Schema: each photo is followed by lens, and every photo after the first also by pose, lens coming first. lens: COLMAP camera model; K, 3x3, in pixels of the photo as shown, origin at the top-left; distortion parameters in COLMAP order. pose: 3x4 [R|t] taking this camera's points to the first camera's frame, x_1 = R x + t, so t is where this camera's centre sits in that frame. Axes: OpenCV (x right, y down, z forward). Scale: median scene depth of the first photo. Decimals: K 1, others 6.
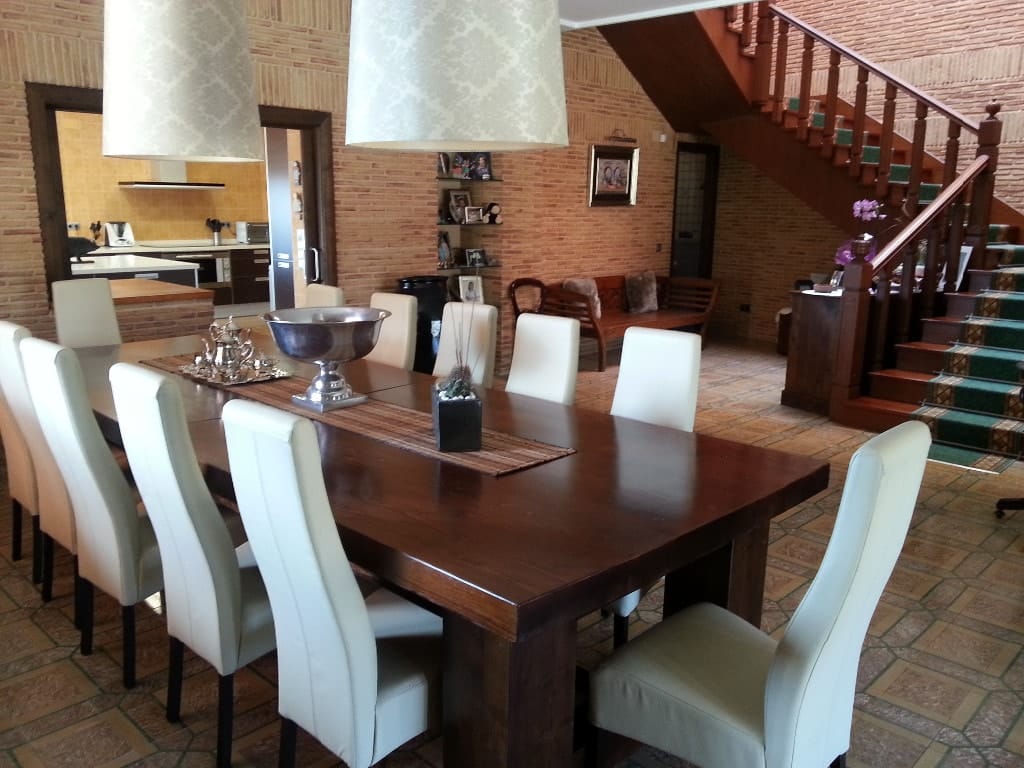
lens RADIAL K [[846.4, 0, 515.7], [0, 846.4, 397.9], [0, 0, 1]] dist [0.000025, -0.025274]
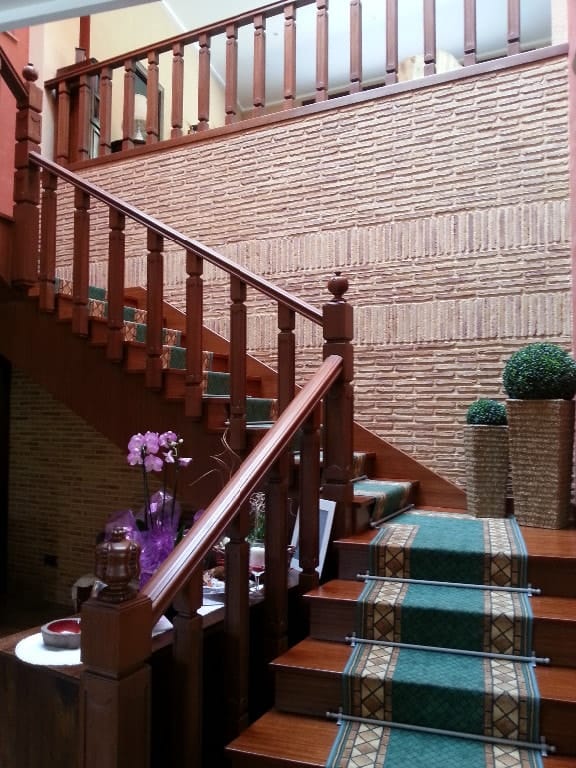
lens RADIAL K [[634.8, 0, 287.9], [0, 634.8, 384.2], [0, 0, 1]] dist [0.000025, -0.025274]
pose [[0.886210, 0.006926, 0.463232, 0.269897], [0.112141, 0.966947, -0.228995, -0.143300], [-0.449507, 0.254885, 0.856141, 0.542240]]
